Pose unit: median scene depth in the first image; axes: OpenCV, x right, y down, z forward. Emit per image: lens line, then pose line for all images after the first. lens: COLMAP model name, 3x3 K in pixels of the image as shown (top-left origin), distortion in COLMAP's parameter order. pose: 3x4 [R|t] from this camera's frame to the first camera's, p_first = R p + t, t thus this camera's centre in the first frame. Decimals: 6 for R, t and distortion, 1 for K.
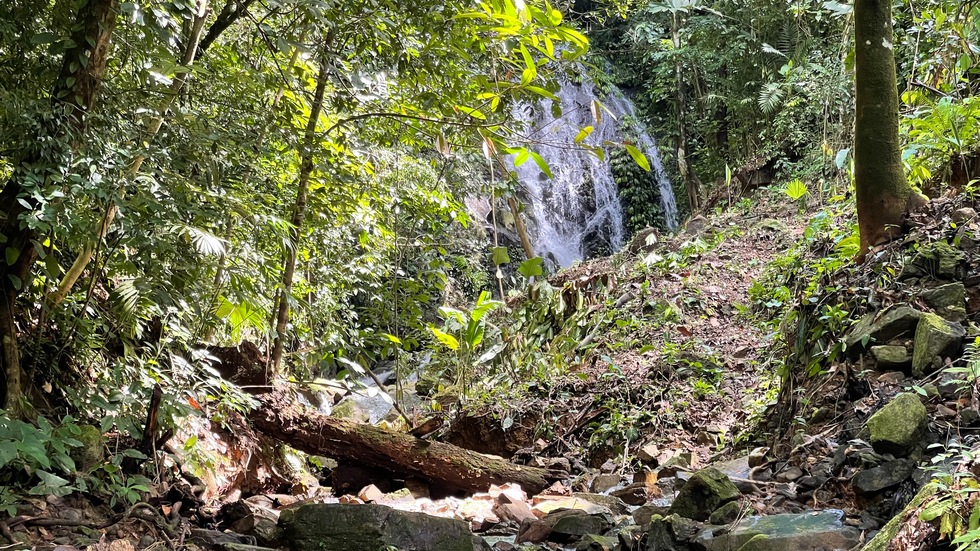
lens RADIAL K [[1848.5, 0, 490.2], [0, 1848.5, 275.1], [0, 0, 1]] dist [-0.006680, 0.000000]
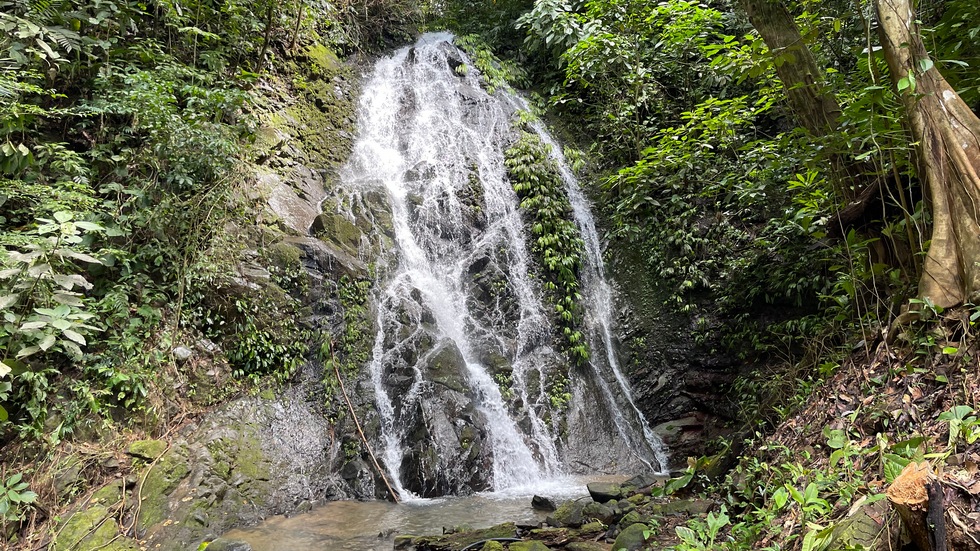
lens RADIAL K [[748.5, 0, 490.4], [0, 748.5, 274.7], [0, 0, 1]] dist [0.000503, 0.000055]
pose [[0.993385, 0.027249, 0.111551, 0.028104], [-0.026144, 0.999594, -0.011363, -0.014221], [-0.111815, 0.008372, 0.993694, 0.720225]]
